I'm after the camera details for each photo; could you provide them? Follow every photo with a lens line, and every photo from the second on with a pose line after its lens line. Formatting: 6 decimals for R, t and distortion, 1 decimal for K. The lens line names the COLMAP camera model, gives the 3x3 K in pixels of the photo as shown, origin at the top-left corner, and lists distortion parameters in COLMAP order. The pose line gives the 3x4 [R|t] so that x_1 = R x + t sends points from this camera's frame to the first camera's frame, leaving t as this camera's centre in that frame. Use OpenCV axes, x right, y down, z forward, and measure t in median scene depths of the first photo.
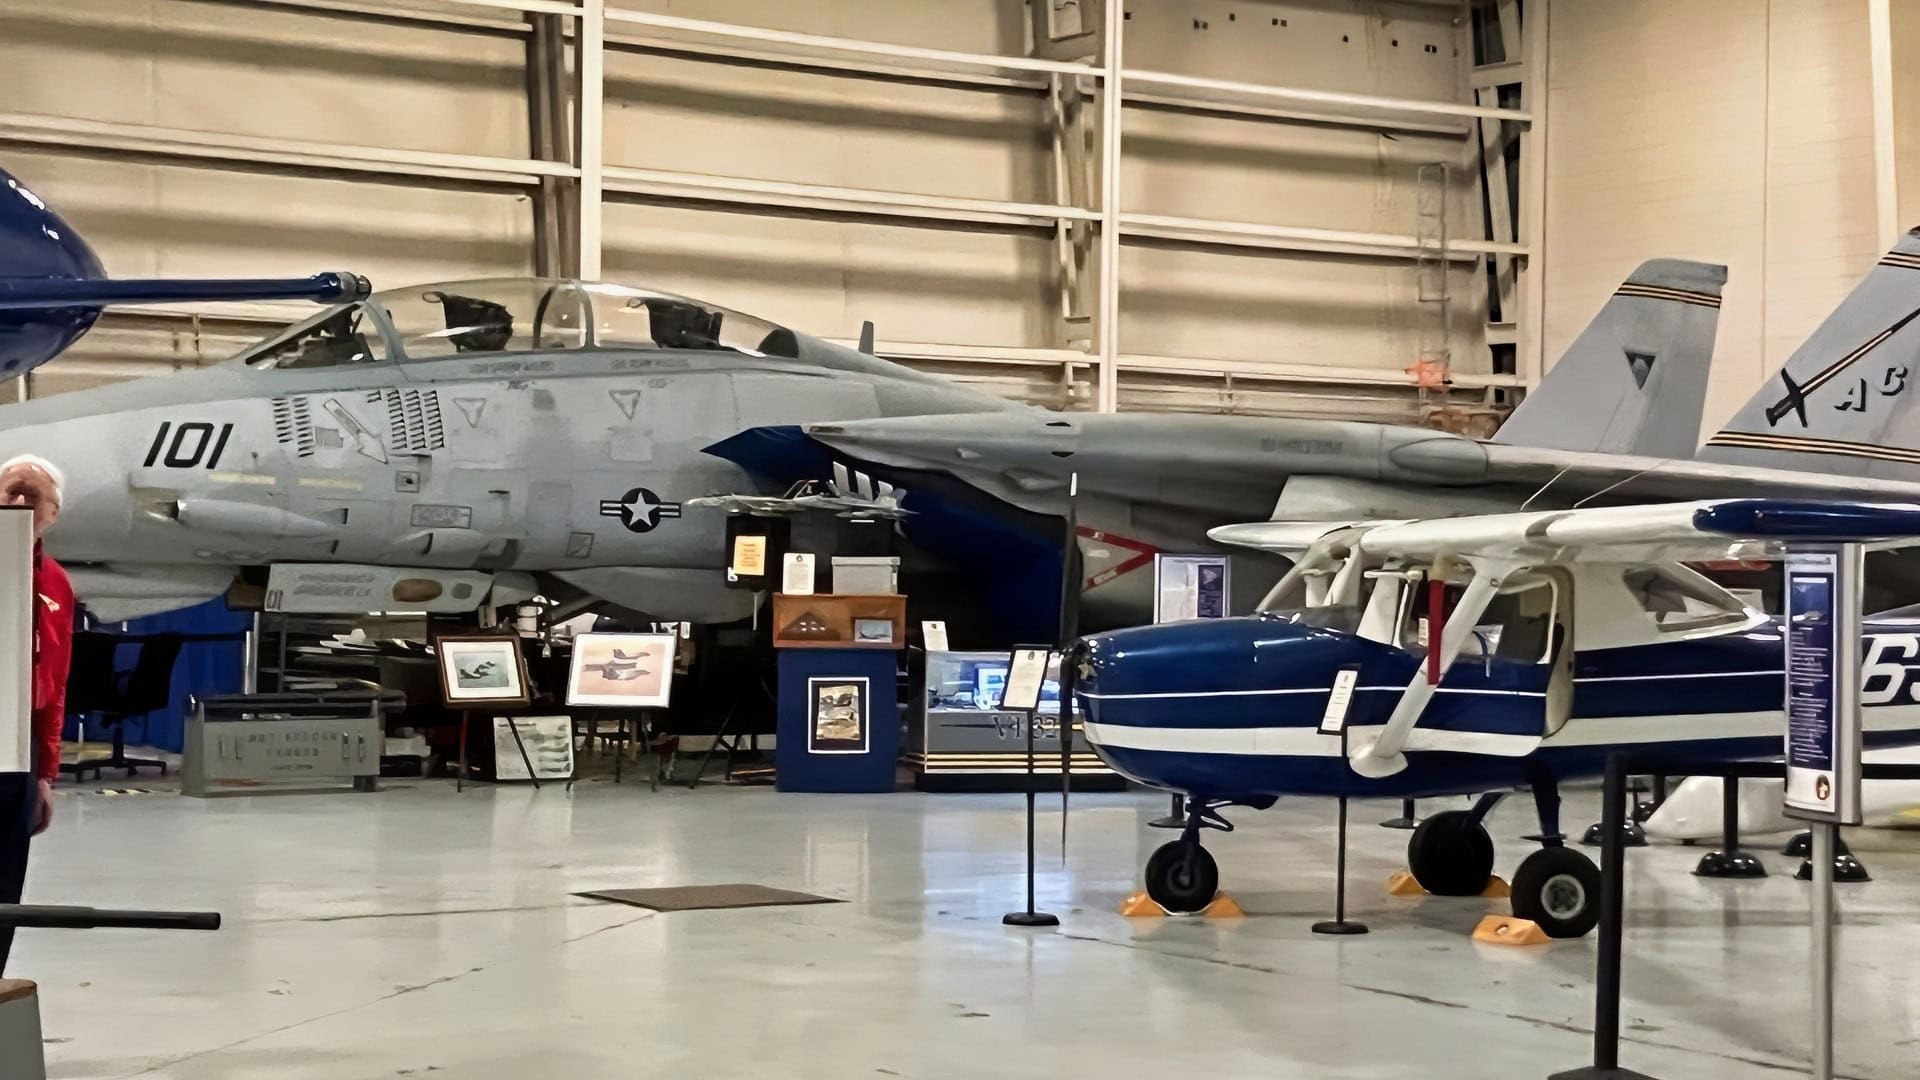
lens RADIAL K [[3412.0, 0, 979.8], [0, 3412.0, 510.8], [0, 0, 1]] dist [0.174886, 0.000000]
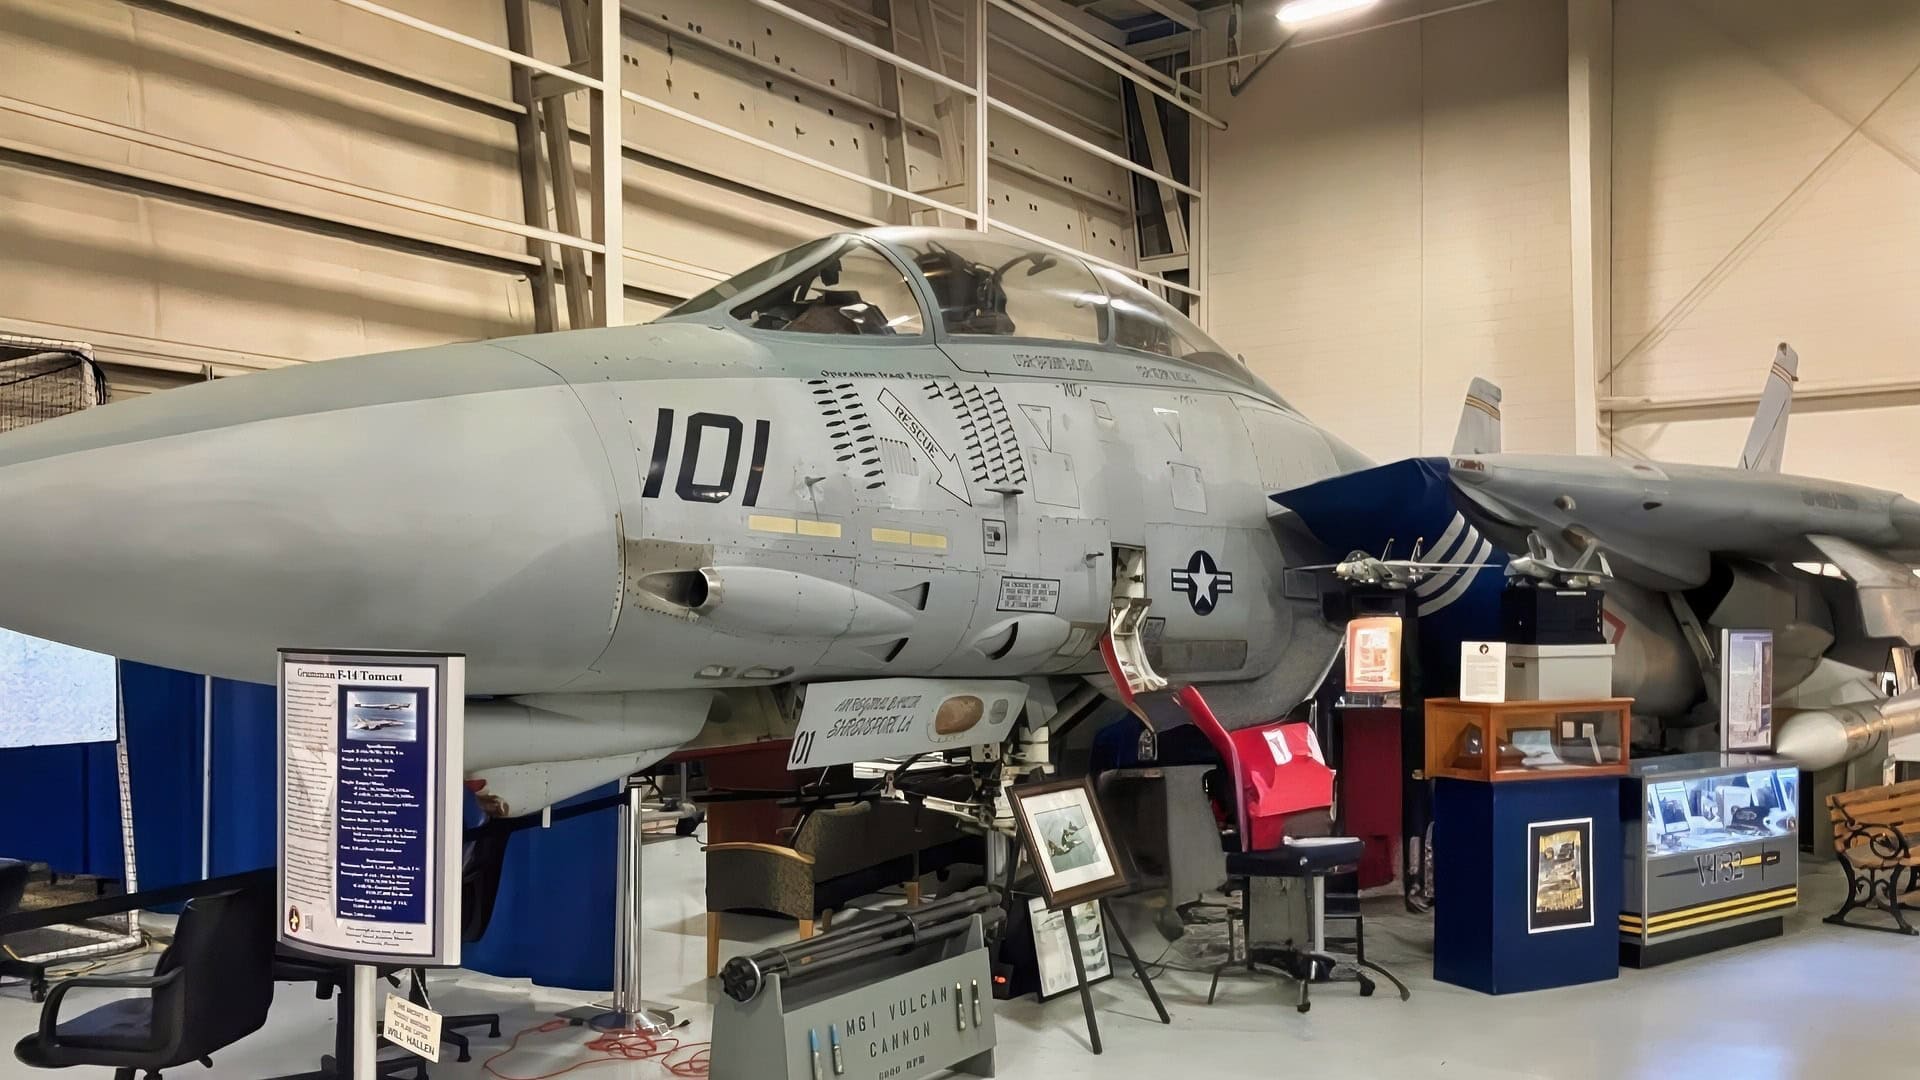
lens RADIAL K [[1617.3, 0, 973.7], [0, 1617.3, 642.0], [0, 0, 1]] dist [0.049396, -0.017954]
pose [[0.931707, -0.023429, 0.362454, -0.266709], [0.011902, 0.999351, 0.034003, 0.000164], [-0.363015, -0.027367, 0.931381, 0.728505]]
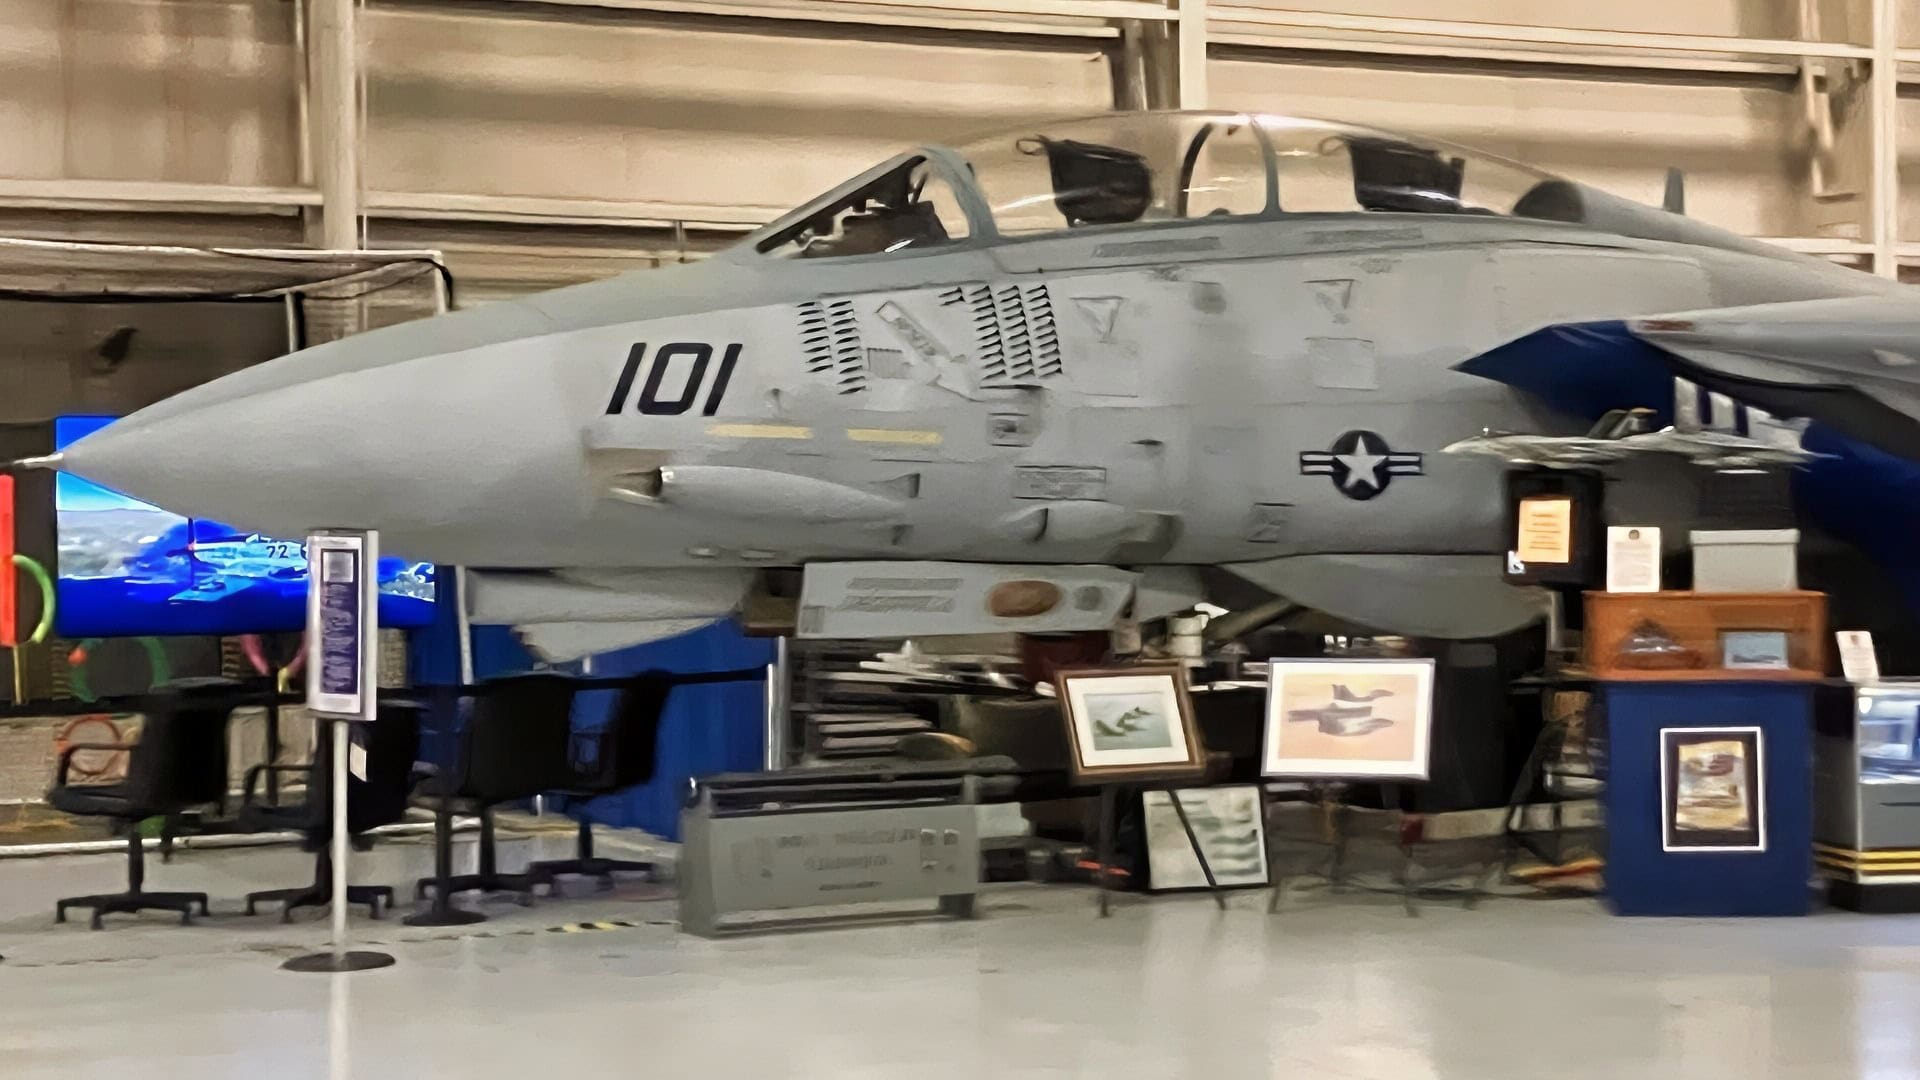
lens RADIAL K [[3412.0, 0, 962.1], [0, 3412.0, 533.8], [0, 0, 1]] dist [0.174886, 0.000000]
pose [[0.989442, -0.024130, -0.142905, -0.083974], [0.026460, 0.999546, 0.014426, 0.001582], [0.142492, -0.018055, 0.989631, 0.366202]]
